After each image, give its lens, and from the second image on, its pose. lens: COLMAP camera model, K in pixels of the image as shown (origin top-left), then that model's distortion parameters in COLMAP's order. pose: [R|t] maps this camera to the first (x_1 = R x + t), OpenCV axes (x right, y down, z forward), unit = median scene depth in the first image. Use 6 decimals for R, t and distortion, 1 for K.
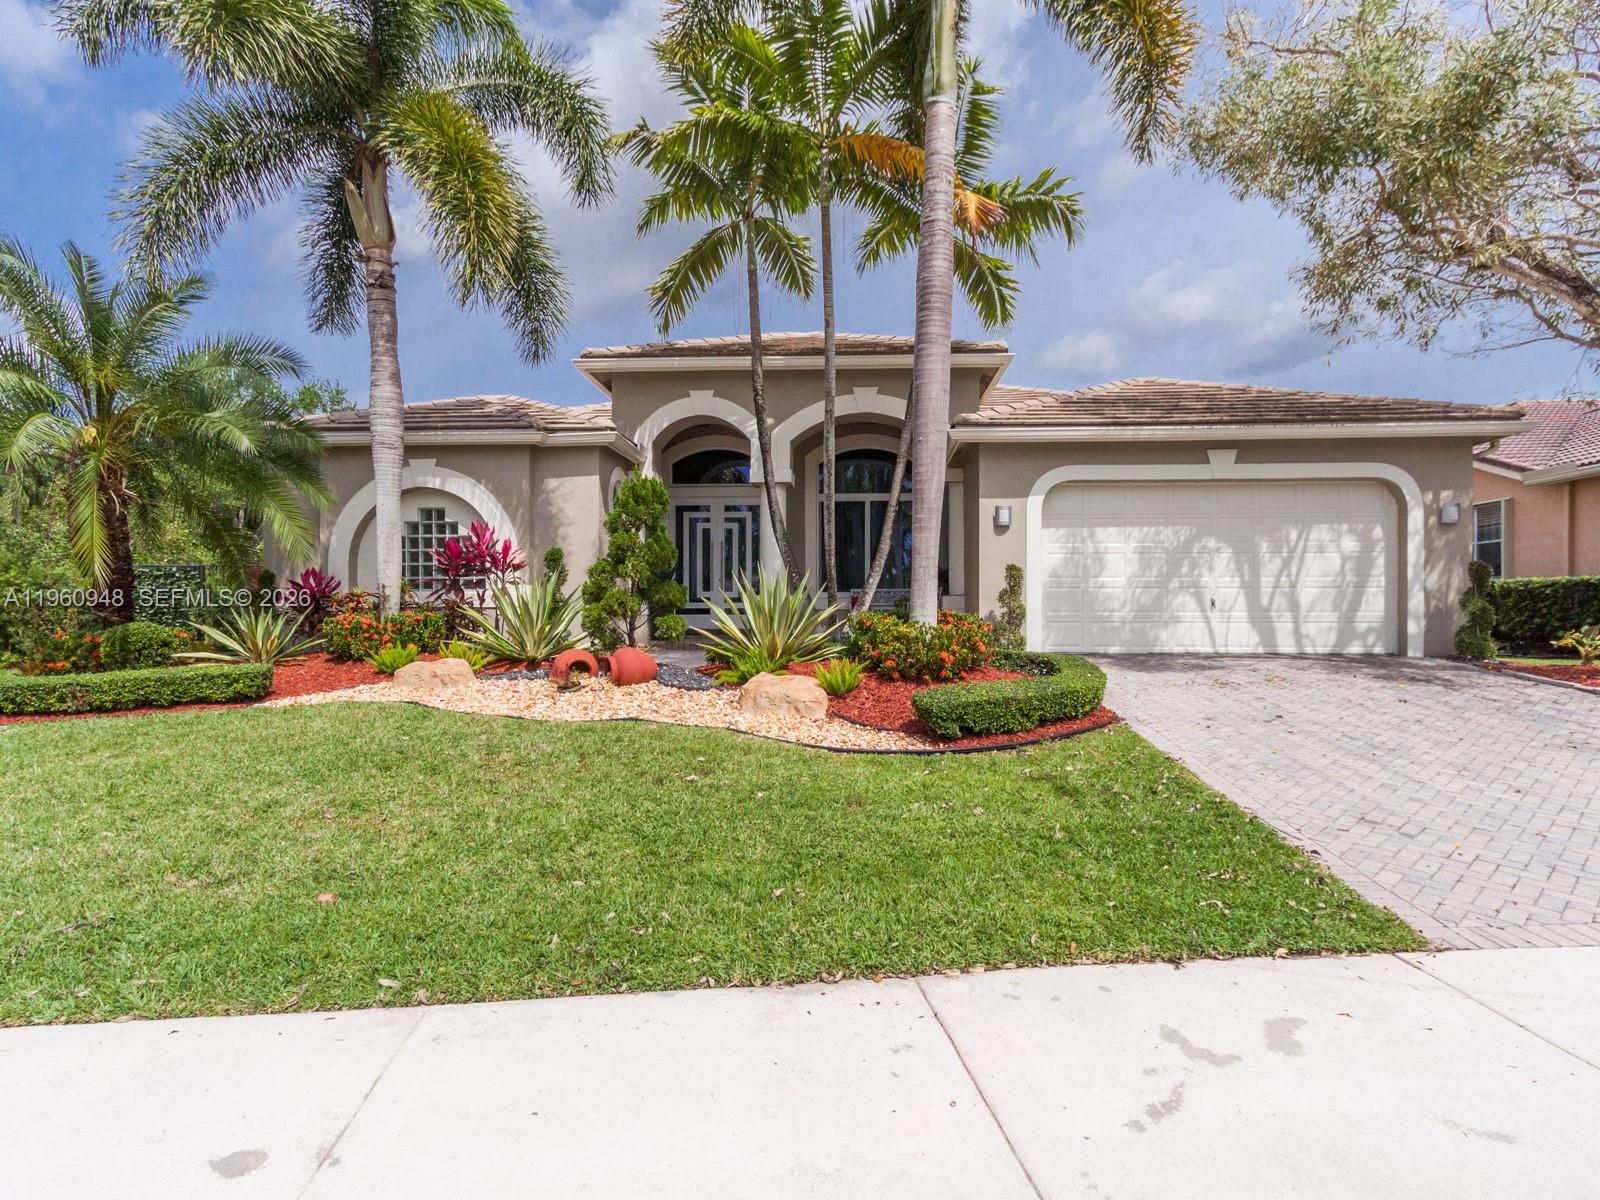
lens RADIAL K [[805.0, 0, 802.5], [0, 805.0, 607.8], [0, 0, 1]] dist [0.001983, 0.000067]
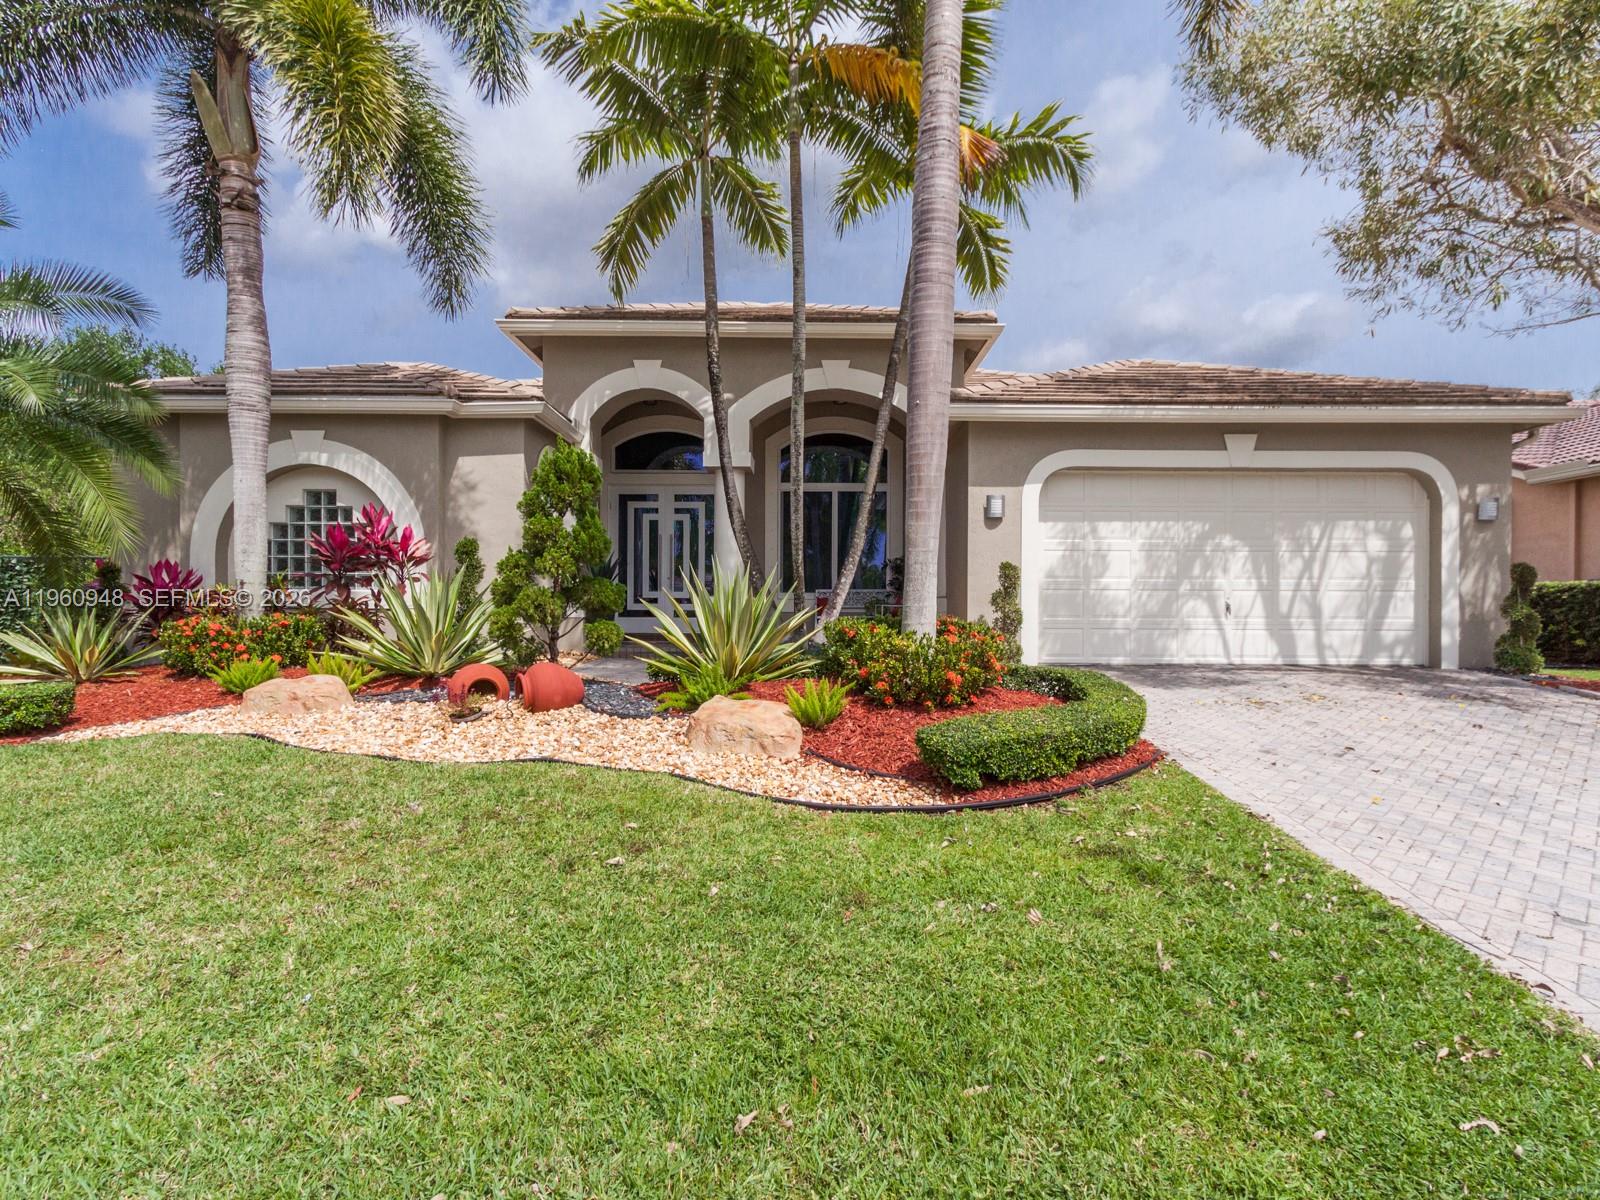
lens RADIAL K [[805.0, 0, 802.5], [0, 805.0, 607.8], [0, 0, 1]] dist [0.001983, 0.000067]
pose [[0.998339, 0.004807, 0.057404, -0.008788], [-0.004820, 0.999988, 0.000094, -0.004092], [-0.057402, -0.000371, 0.998351, 0.148465]]
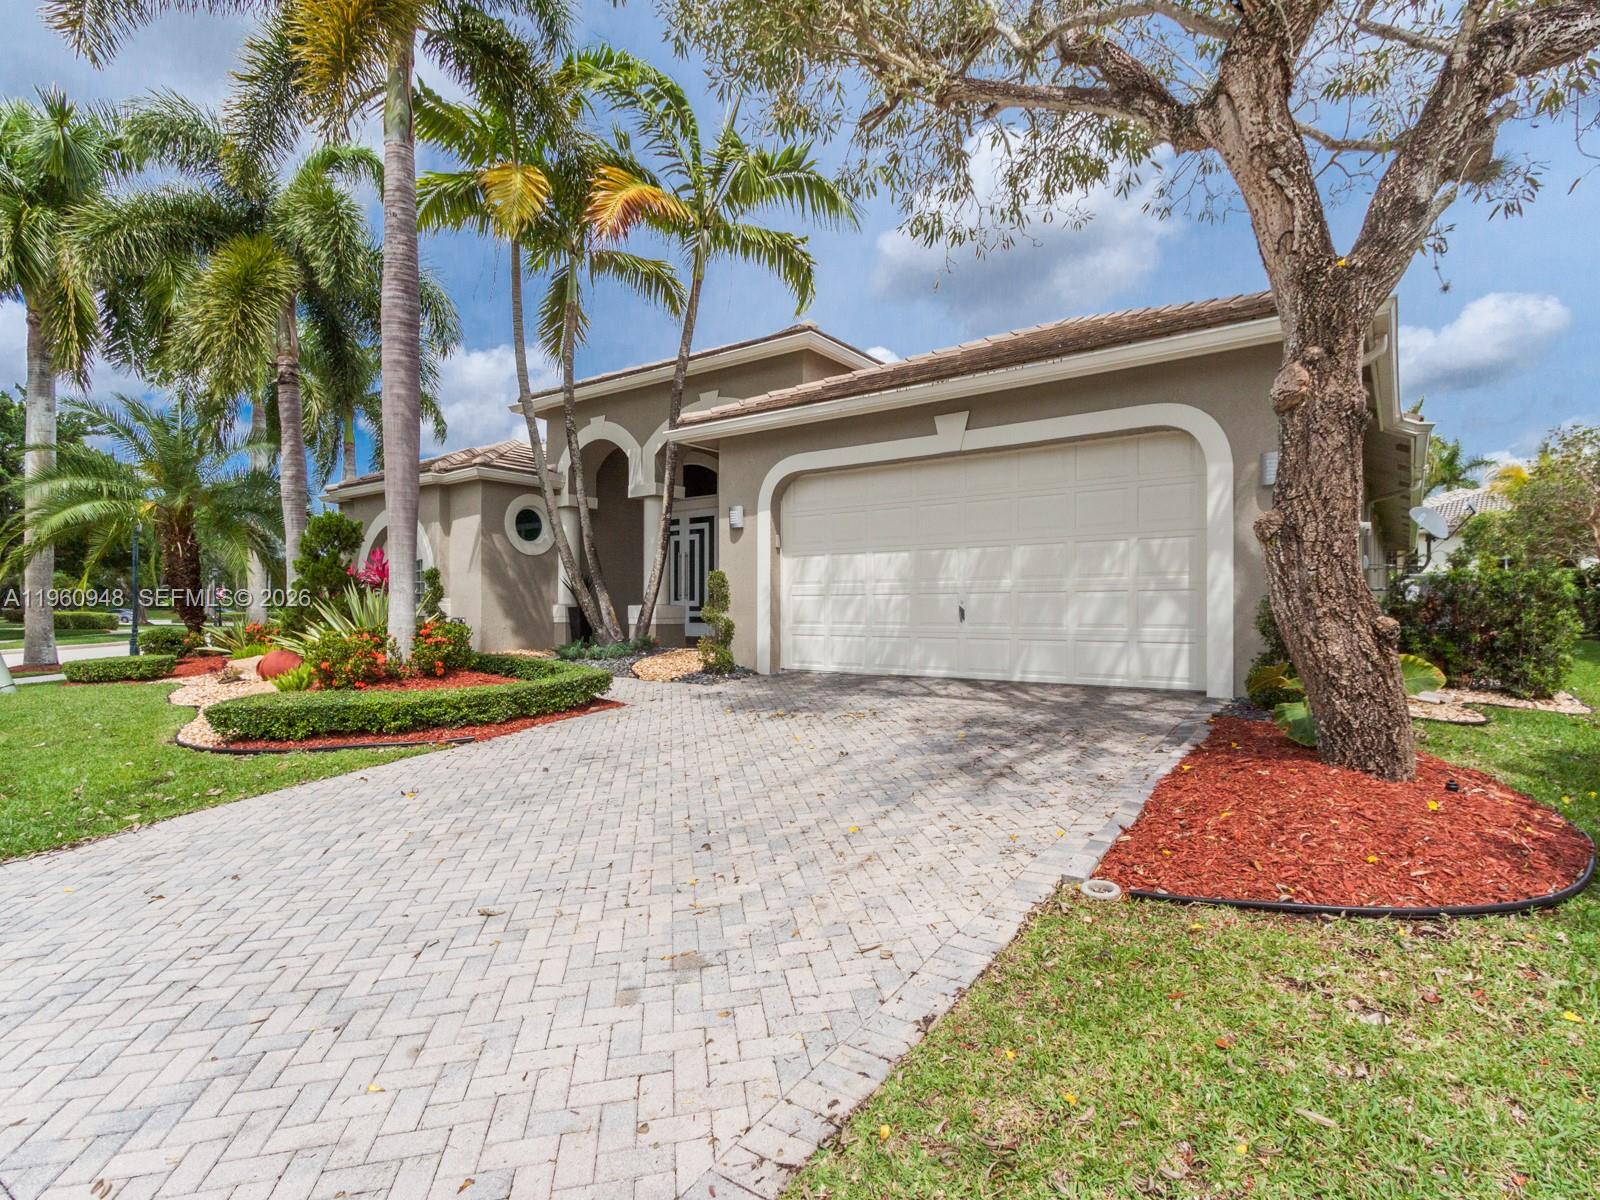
lens RADIAL K [[805.0, 0, 802.5], [0, 805.0, 607.8], [0, 0, 1]] dist [0.001983, 0.000067]
pose [[0.841560, -0.009454, -0.540080, 0.854044], [0.008911, 0.999954, -0.003618, -0.005400], [0.540090, -0.001768, 0.841606, 0.261240]]
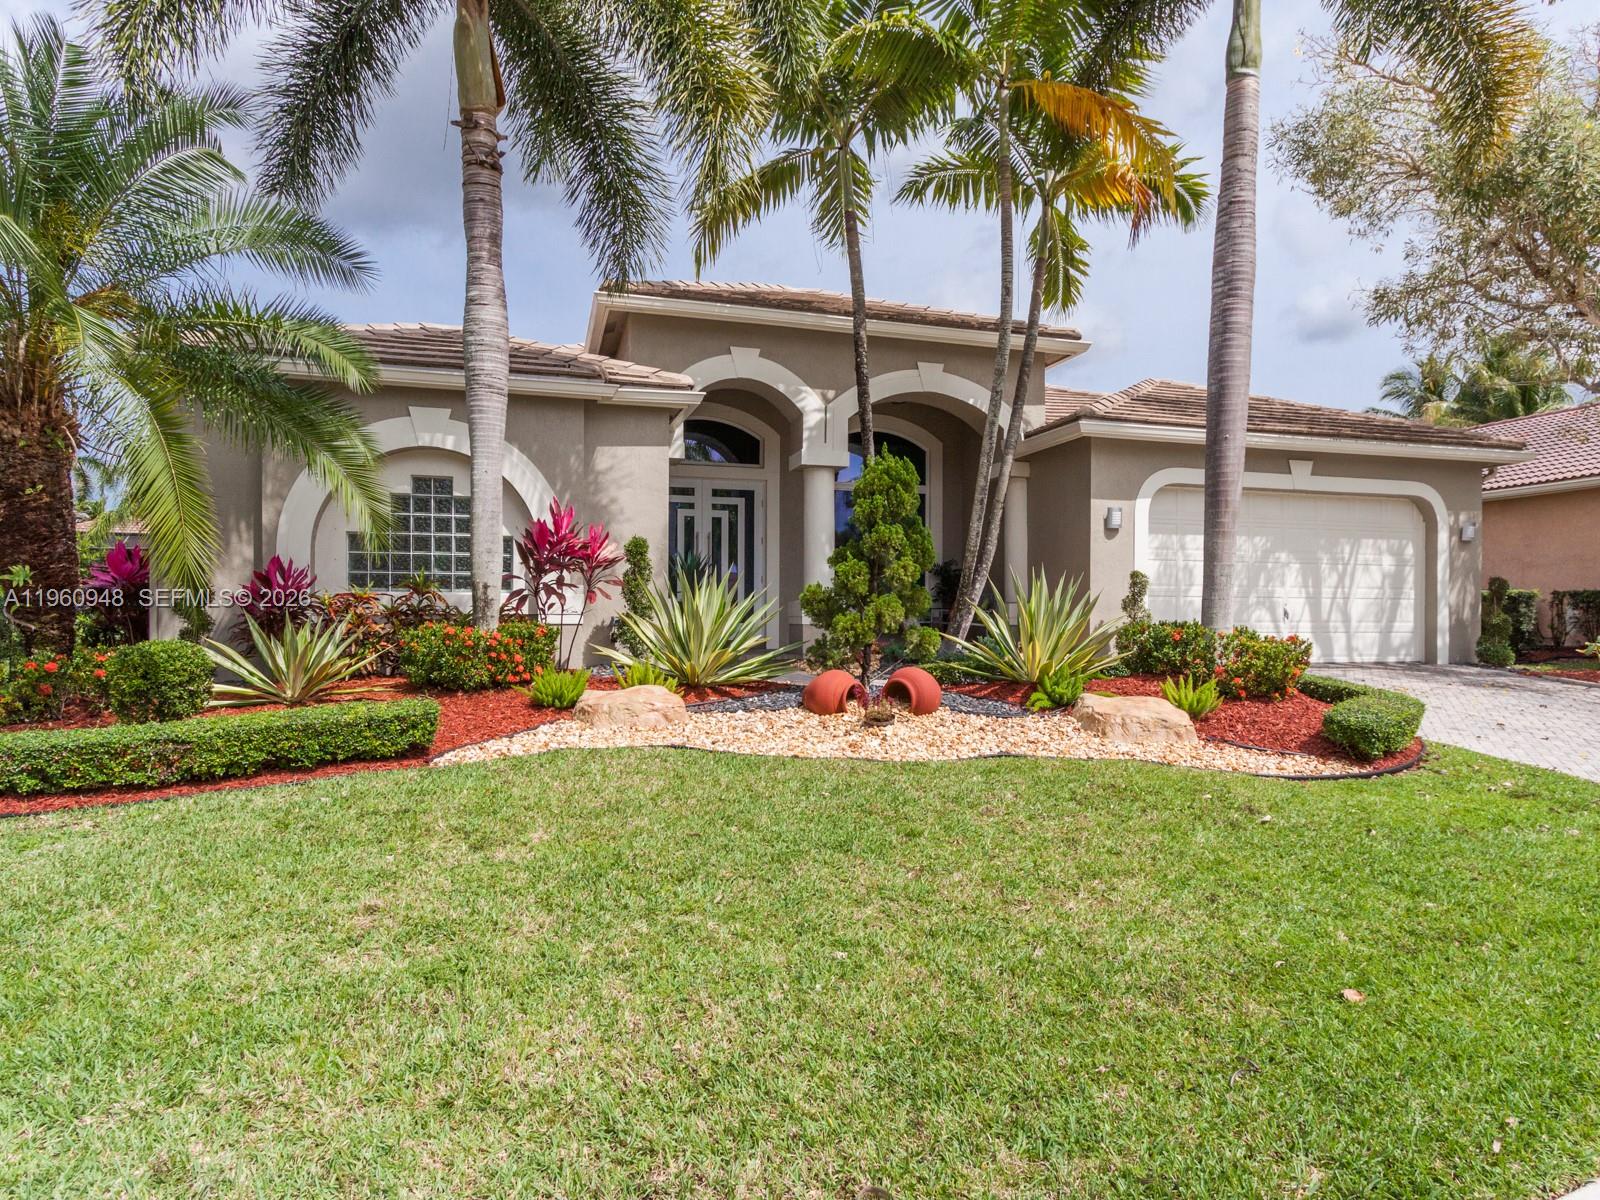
lens RADIAL K [[951.0, 0, 803.6], [0, 951.0, 611.4], [0, 0, 1]] dist [-0.000969, 0.000335]
pose [[0.940766, 0.005220, 0.339017, -0.471715], [-0.004795, 0.999986, -0.002090, -0.003533], [-0.339024, 0.000340, 0.940778, 0.099686]]
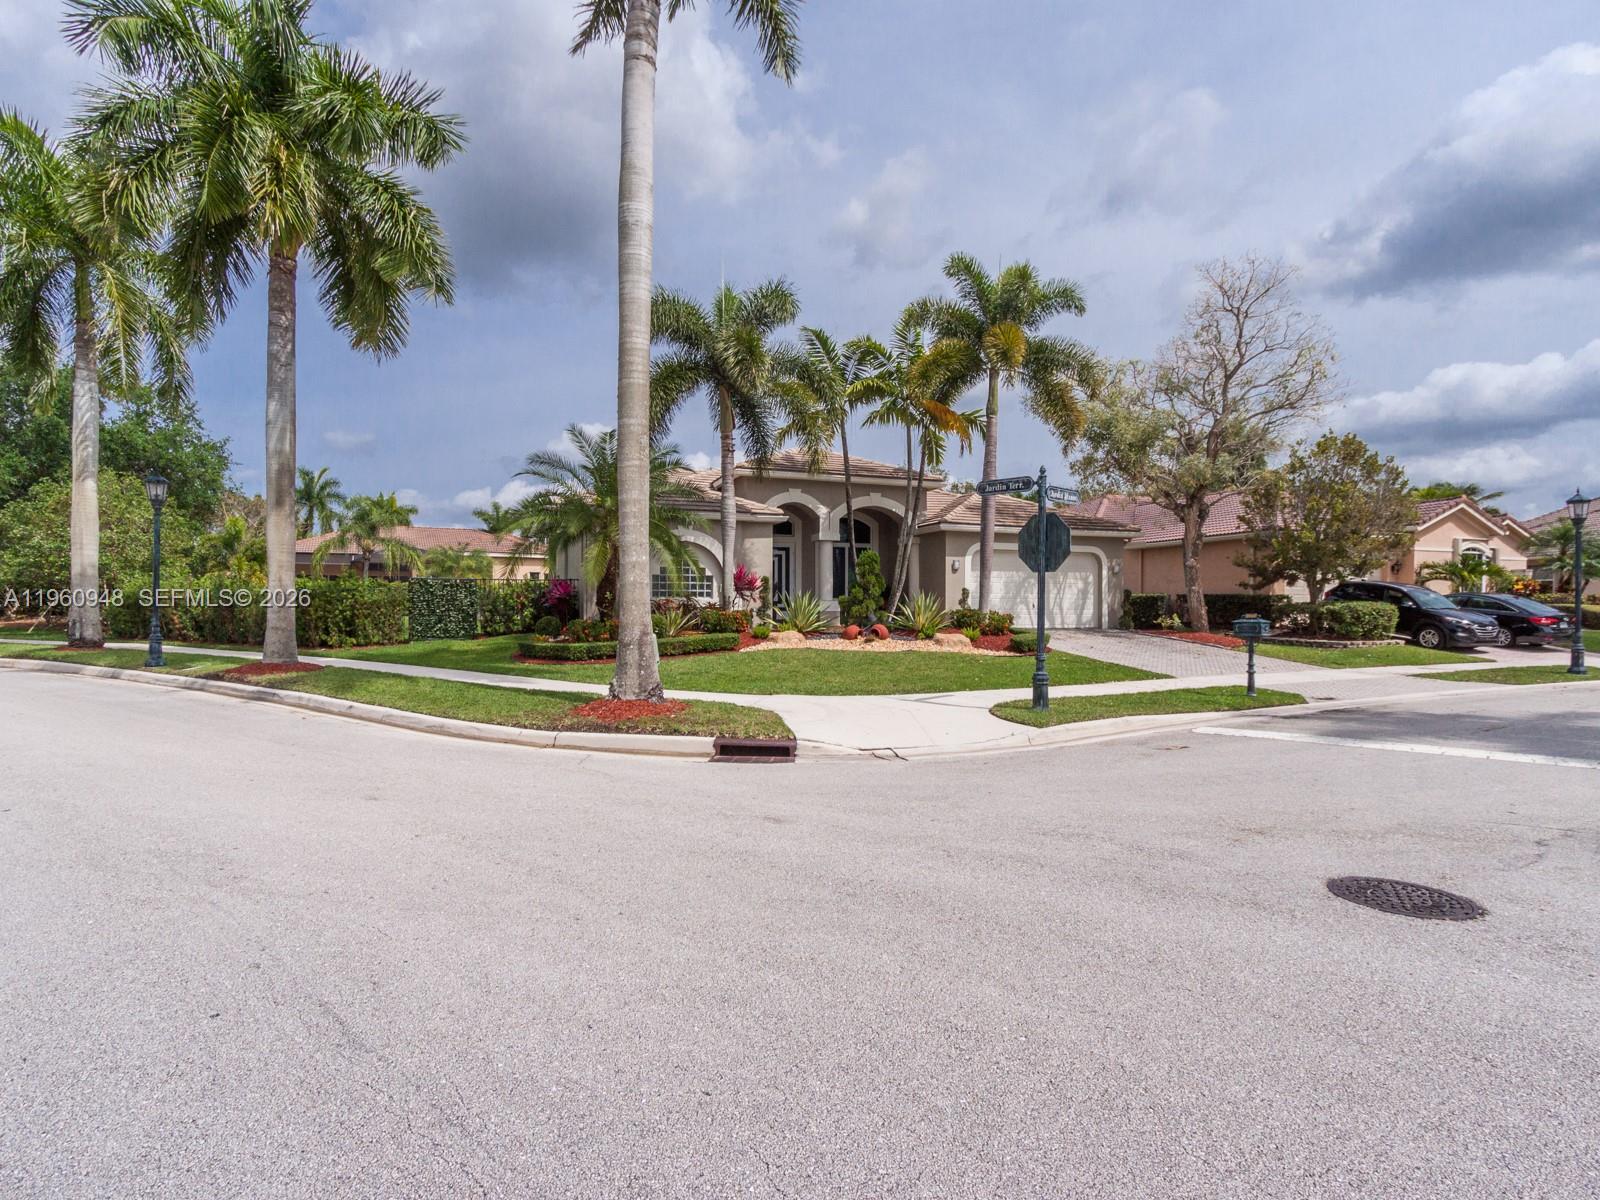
lens RADIAL K [[805.0, 0, 802.5], [0, 805.0, 607.8], [0, 0, 1]] dist [0.001983, 0.000067]
pose [[0.910967, 0.001821, 0.412475, -1.032180], [-0.001967, 0.999998, -0.000071, 0.000470], [-0.412475, -0.000747, 0.910969, -0.794790]]
